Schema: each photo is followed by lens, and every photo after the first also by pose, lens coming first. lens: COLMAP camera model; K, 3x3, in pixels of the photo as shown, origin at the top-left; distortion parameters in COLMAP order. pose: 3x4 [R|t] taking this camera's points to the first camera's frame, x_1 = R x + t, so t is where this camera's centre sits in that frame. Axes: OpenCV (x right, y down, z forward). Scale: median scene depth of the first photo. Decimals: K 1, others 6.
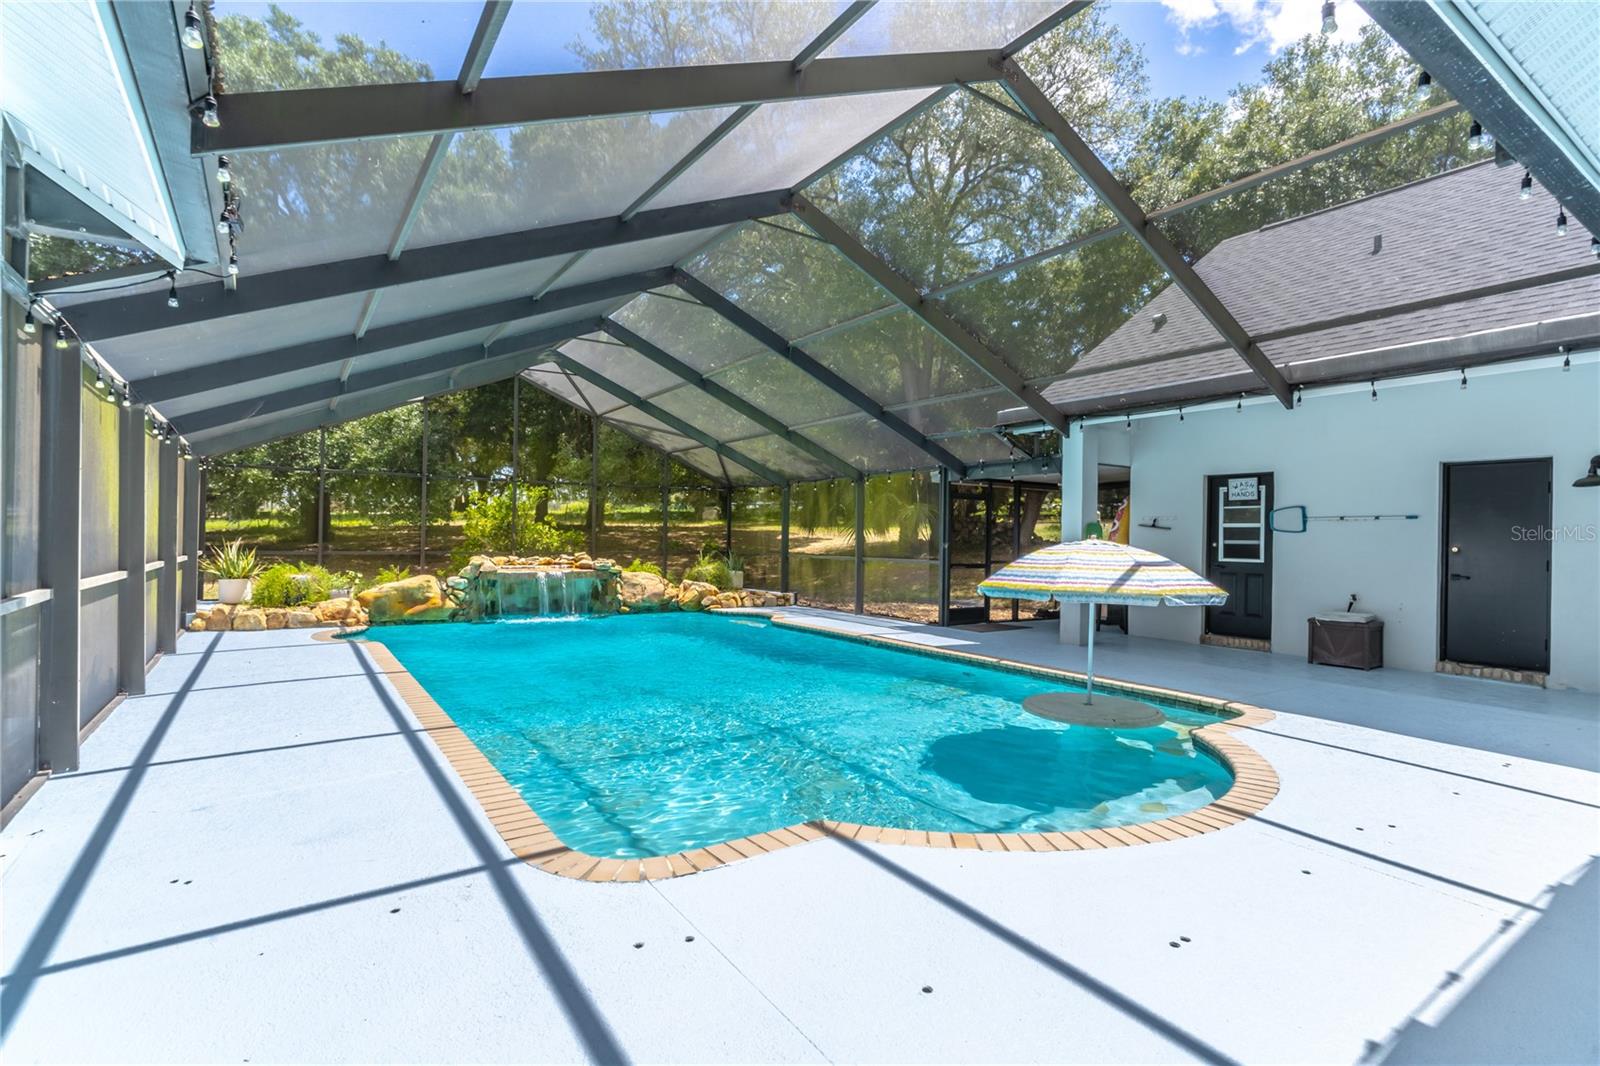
lens RADIAL K [[758.3, 0, 800.7], [0, 758.3, 537.4], [0, 0, 1]] dist [0.002131, 0.000702]
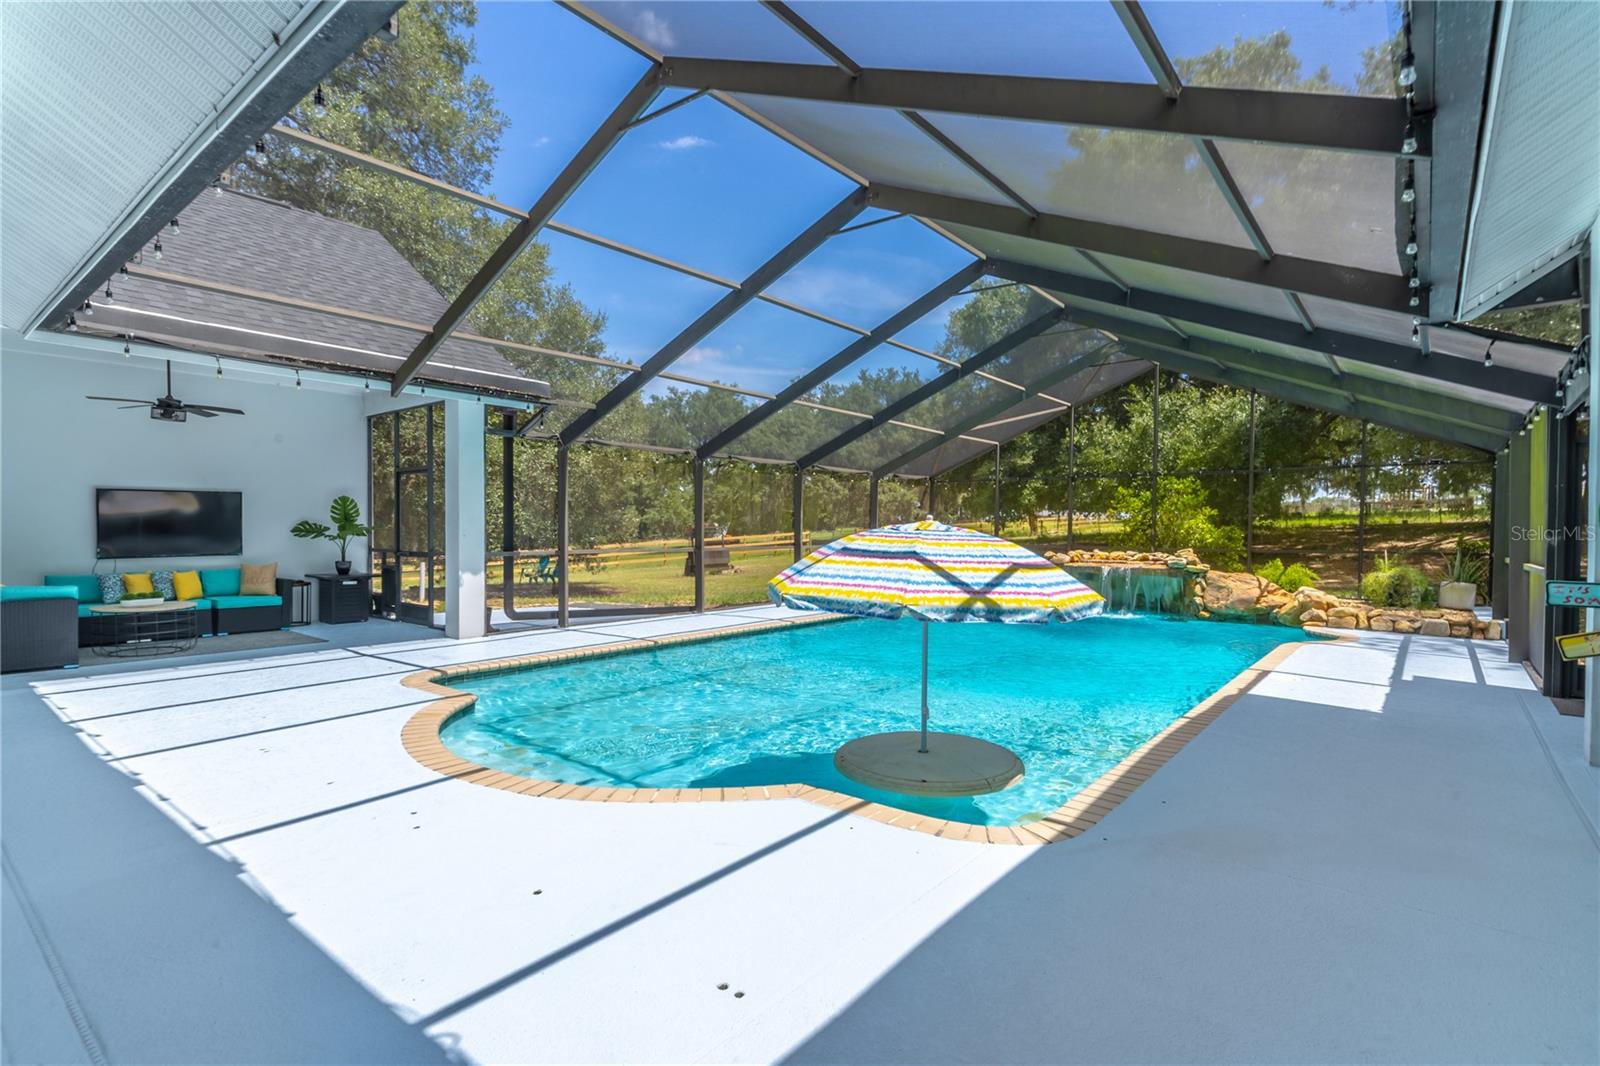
lens RADIAL K [[775.4, 0, 810.2], [0, 775.4, 530.9], [0, 0, 1]] dist [-0.001225, -0.000053]
pose [[0.295759, -0.008553, -0.955224, 0.541319], [-0.001830, 0.999953, -0.009520, 0.009785], [0.955261, 0.004564, 0.295729, 0.351827]]
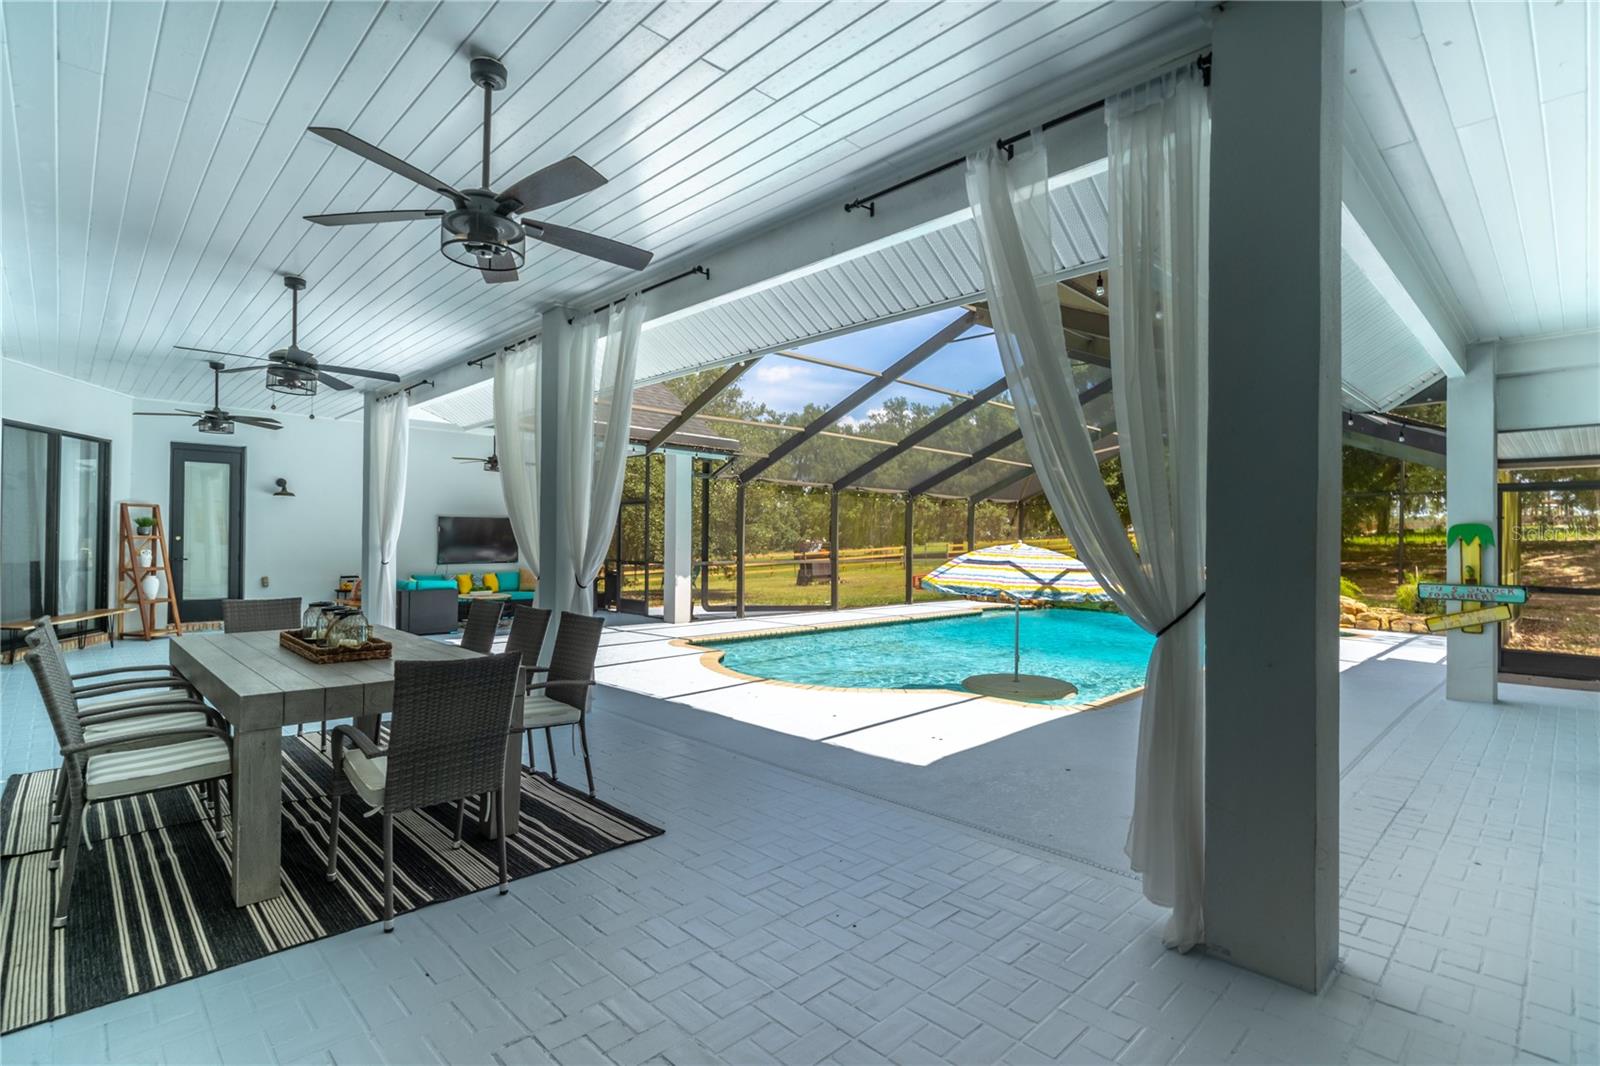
lens RADIAL K [[767.7, 0, 800.0], [0, 767.7, 533.0], [0, 0, 1]] dist [-0.001958, 0.000012]
pose [[0.174726, -0.023071, -0.984347, 0.783423], [-0.007448, 0.999666, -0.024753, 0.009558], [0.984589, 0.011657, 0.174496, 0.233279]]
